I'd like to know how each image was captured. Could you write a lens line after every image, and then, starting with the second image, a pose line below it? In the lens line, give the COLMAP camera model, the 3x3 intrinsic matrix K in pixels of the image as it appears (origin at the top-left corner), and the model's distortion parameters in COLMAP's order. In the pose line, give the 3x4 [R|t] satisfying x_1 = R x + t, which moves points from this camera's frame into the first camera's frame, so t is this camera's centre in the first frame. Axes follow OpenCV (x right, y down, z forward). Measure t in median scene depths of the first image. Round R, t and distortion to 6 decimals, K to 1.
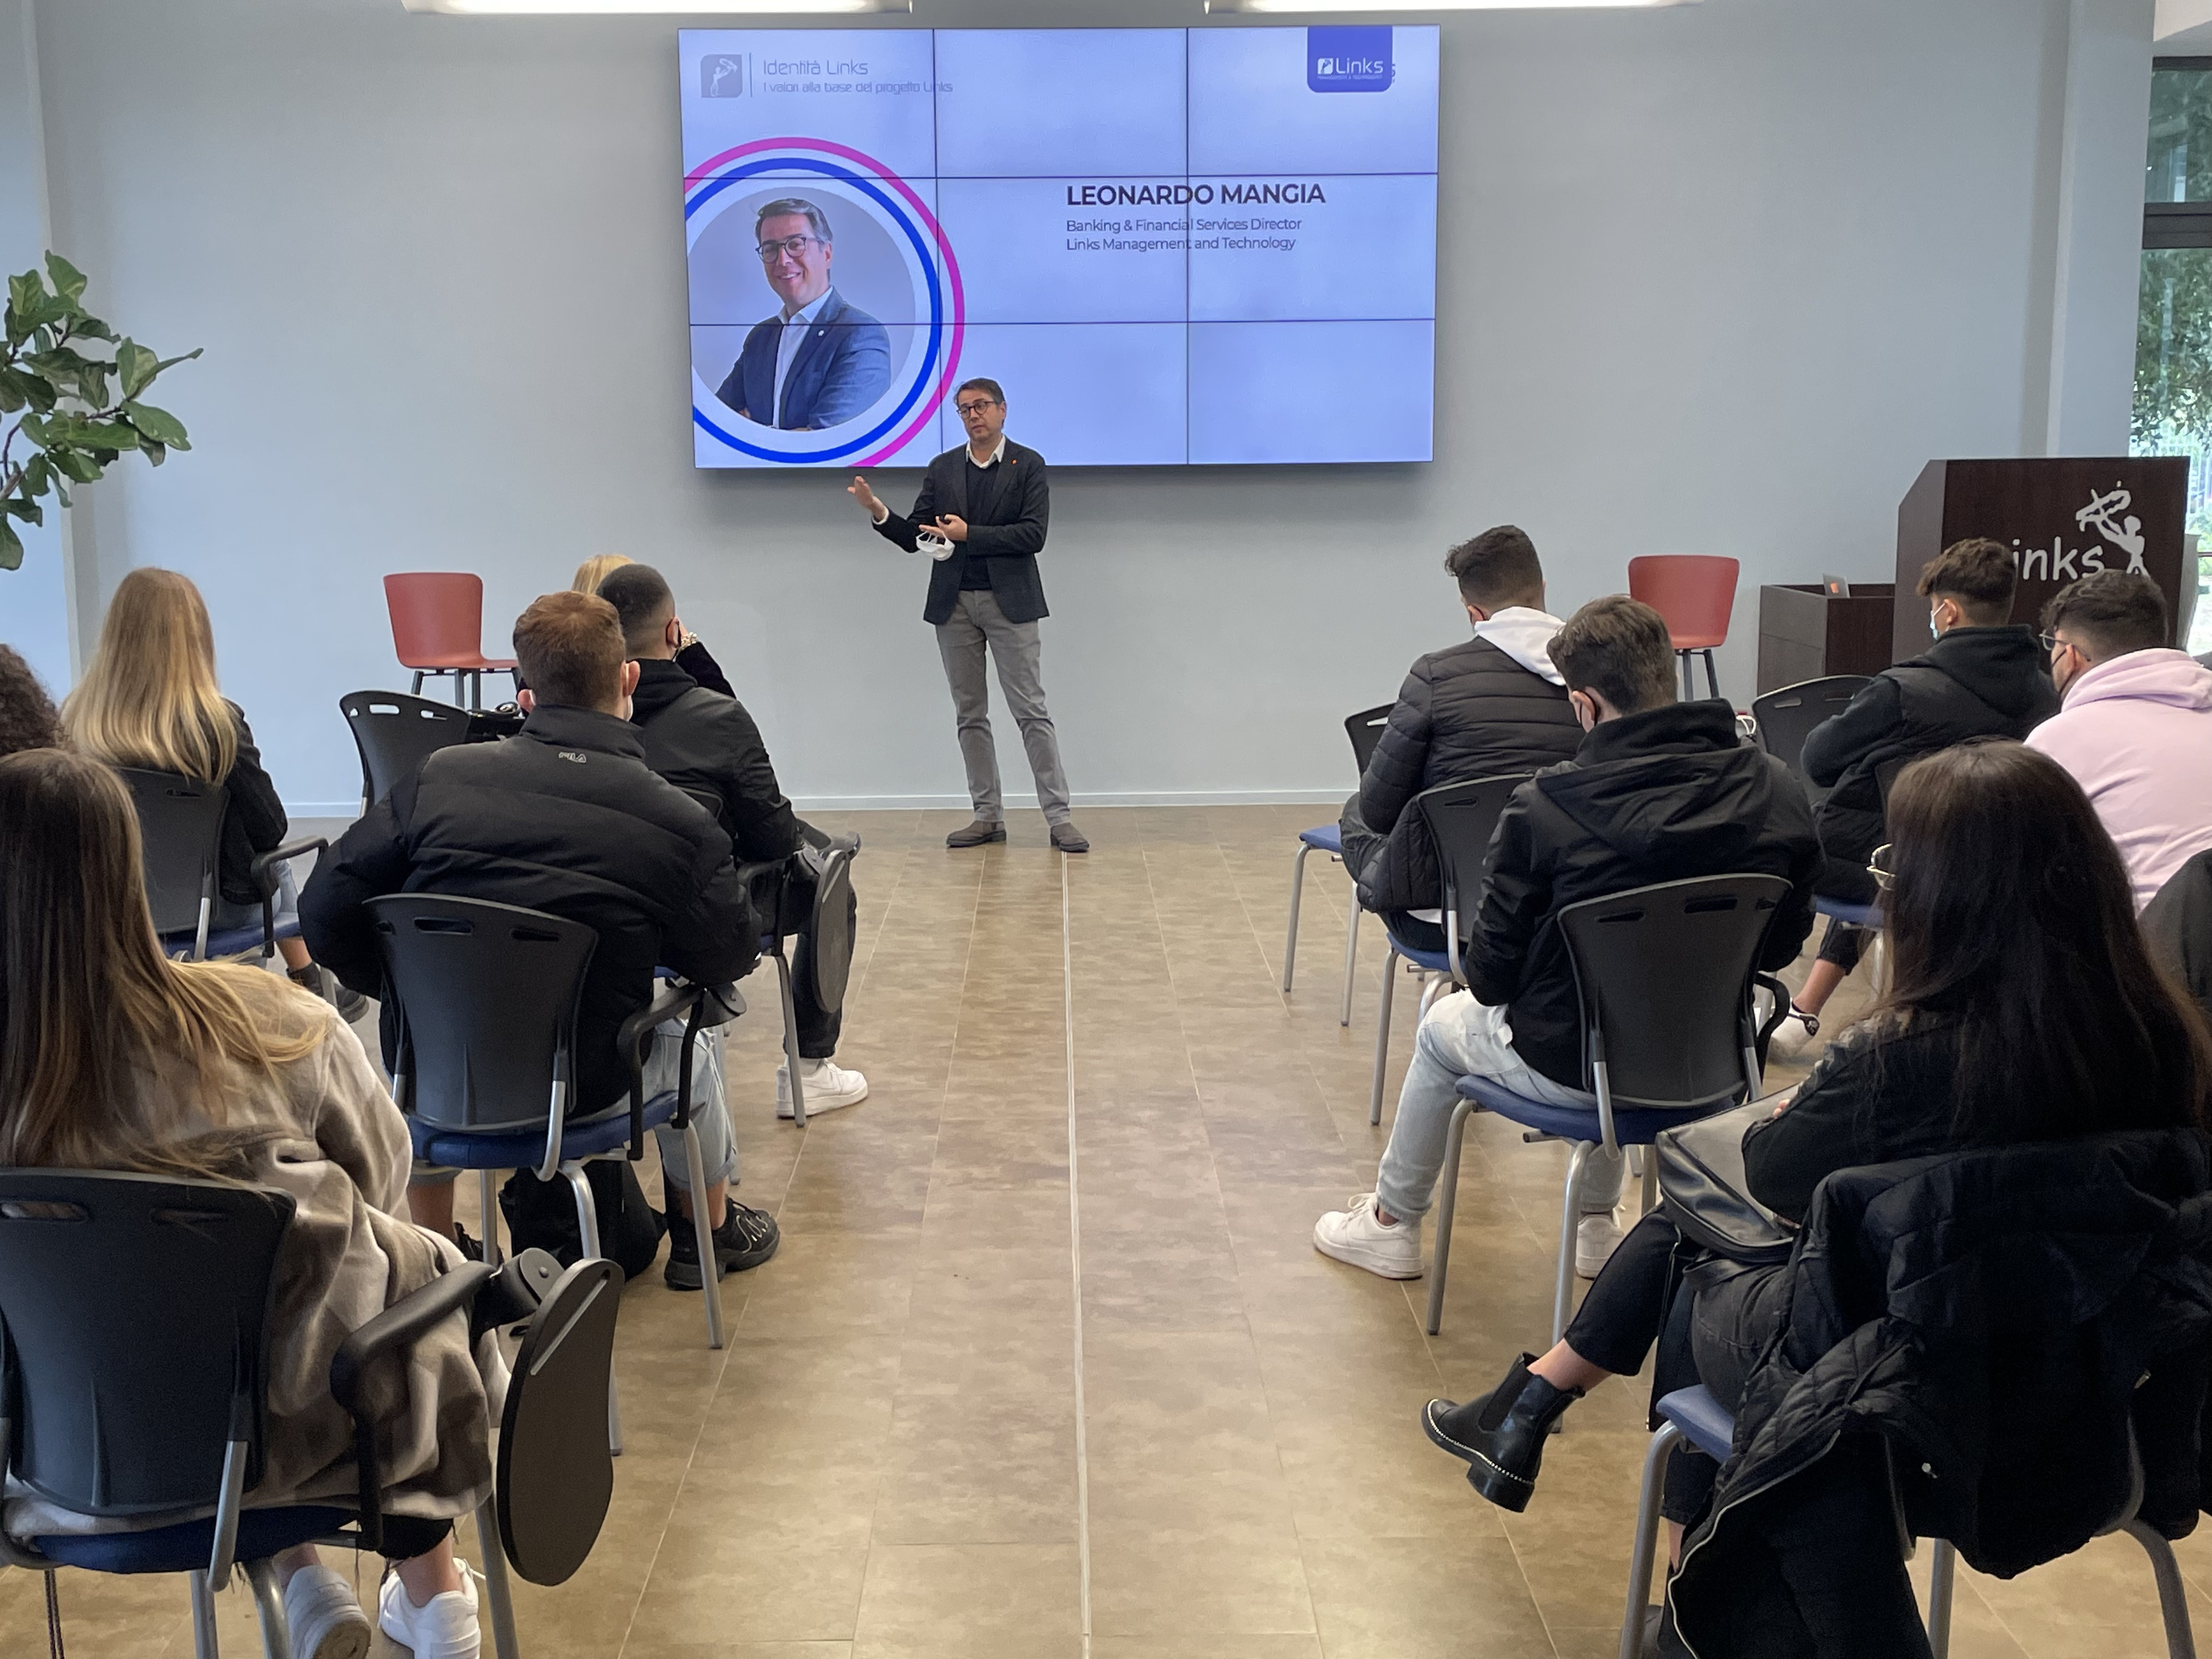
lens RADIAL K [[2628.1, 0, 1092.7], [0, 2628.1, 852.6], [0, 0, 1]] dist [0.053915, 0.000000]
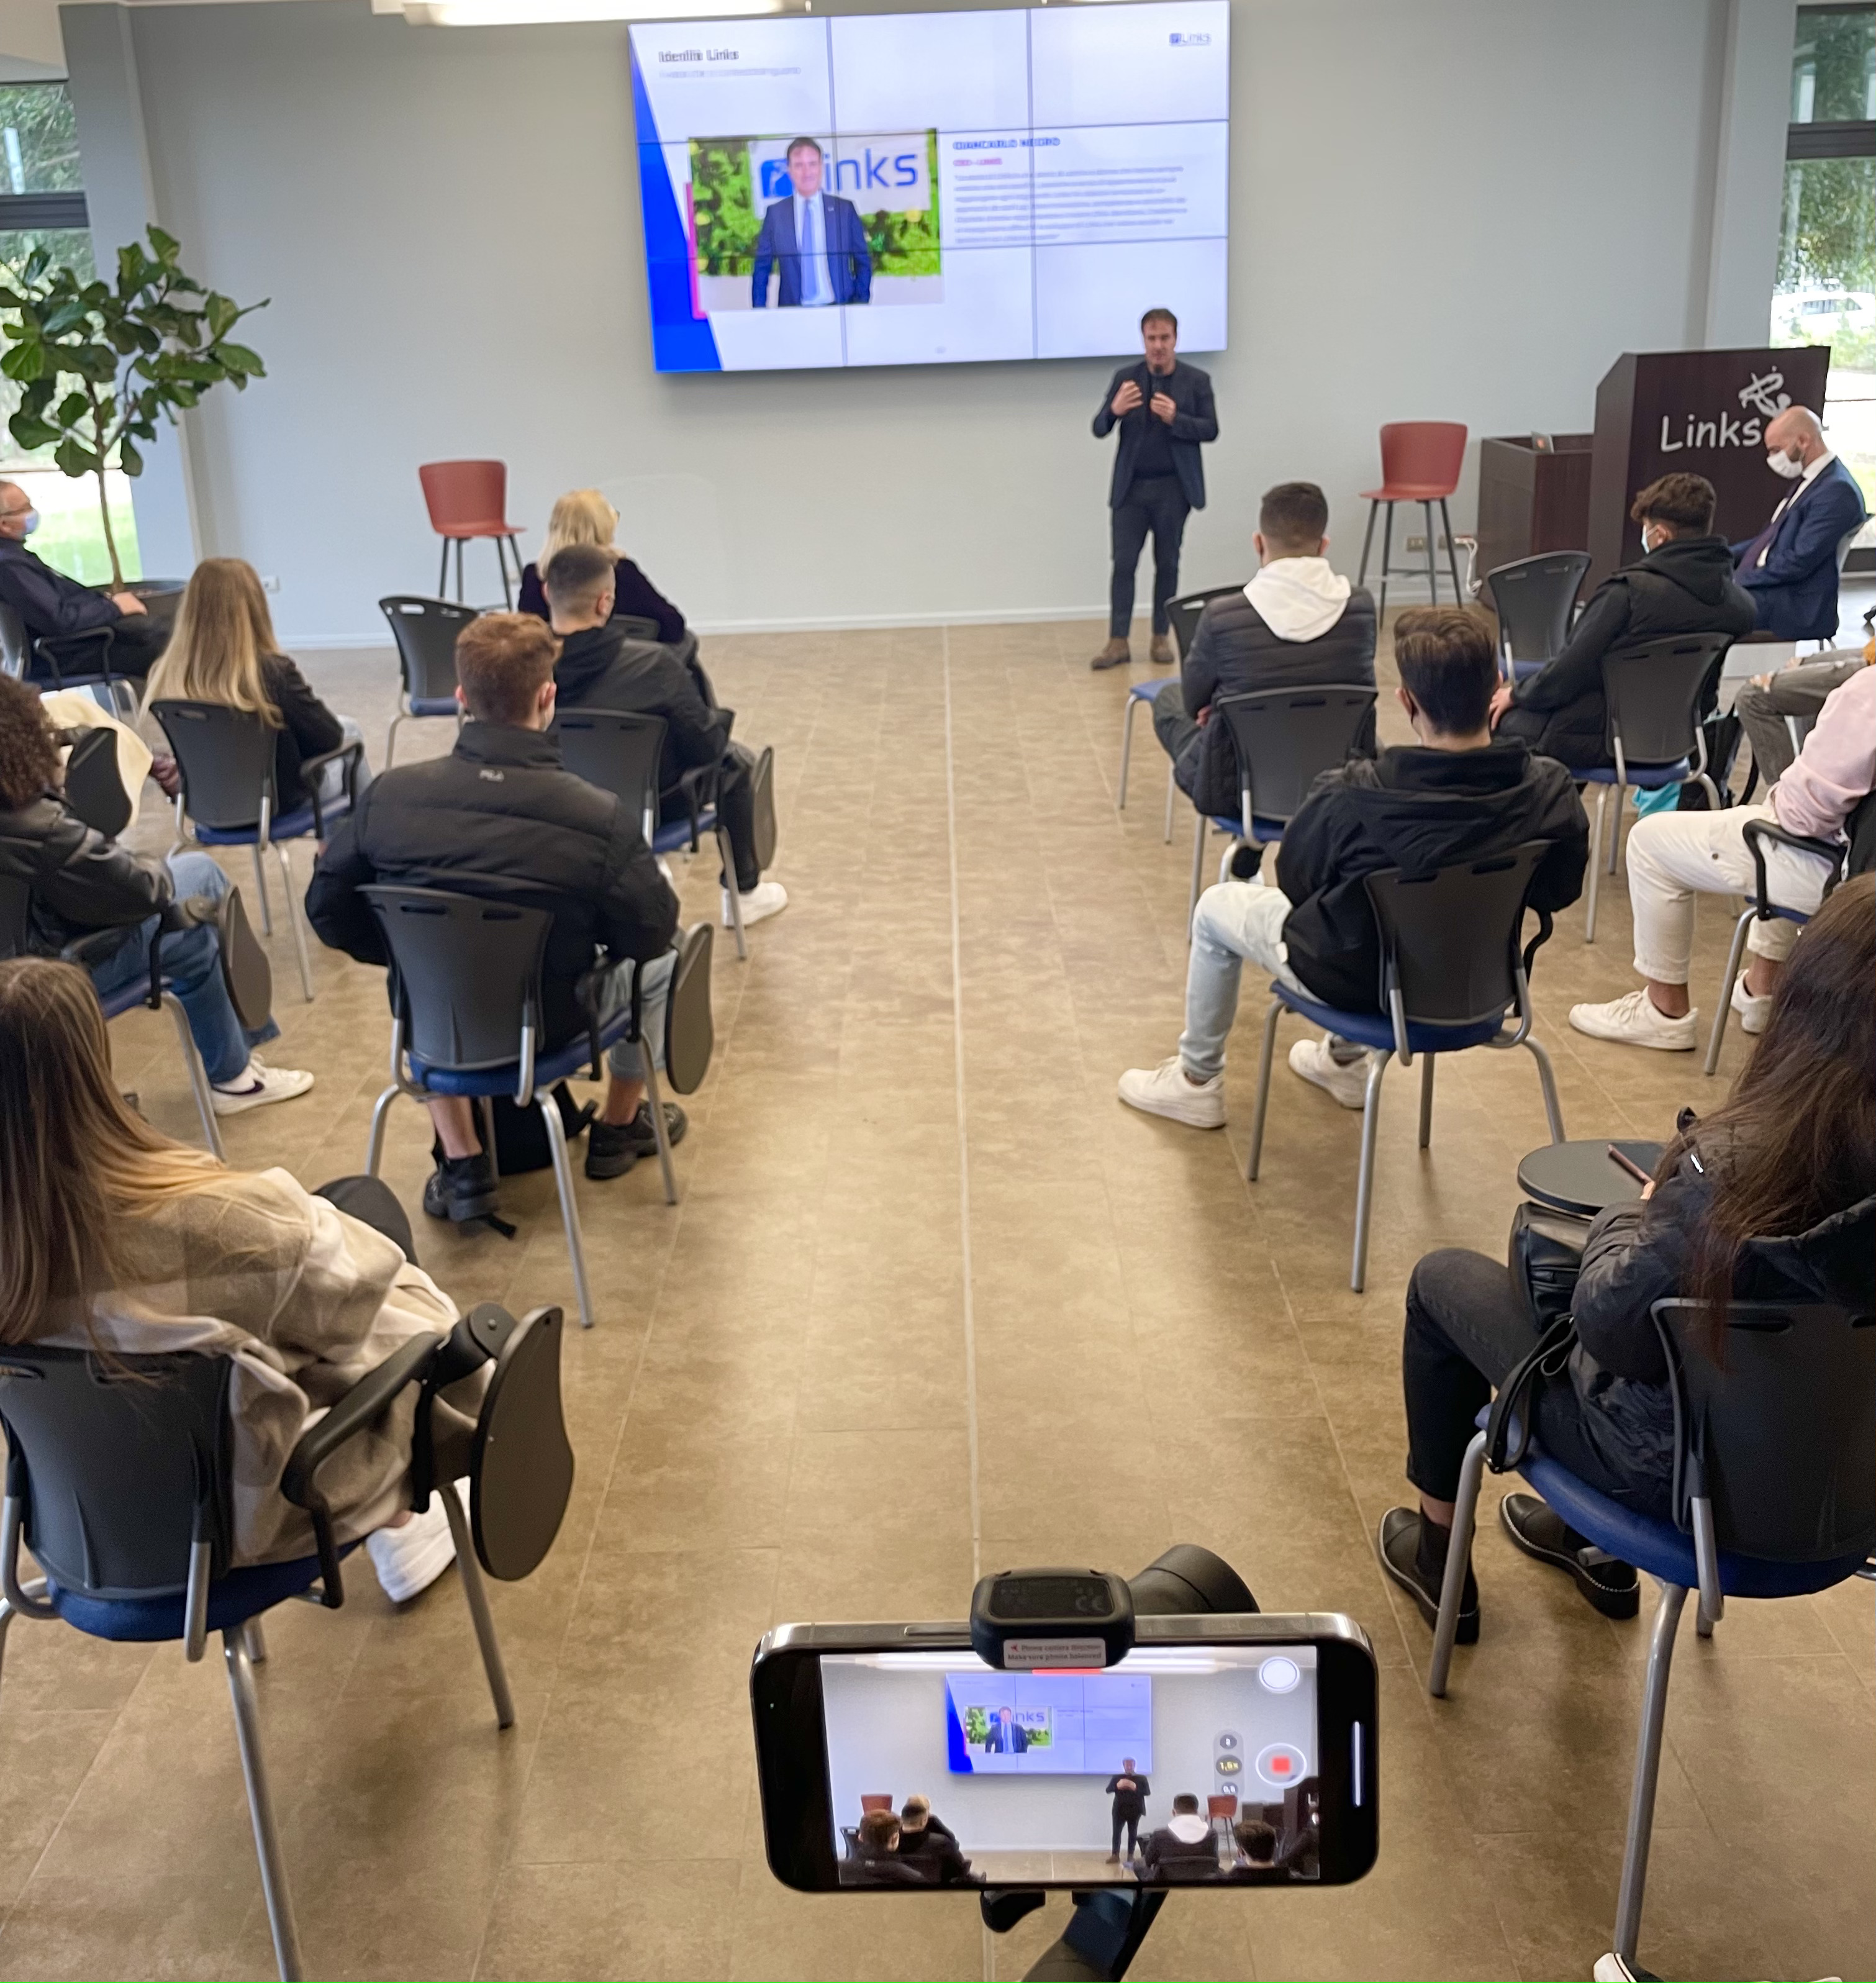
lens RADIAL K [[1887.9, 0, 924.8], [0, 1887.9, 773.2], [0, 0, 1]] dist [0.031523, 0.000000]
pose [[0.999366, -0.023973, -0.026334, 0.002996], [0.026538, 0.994448, 0.101827, -0.075835], [0.023747, -0.102461, 0.994454, 0.104897]]
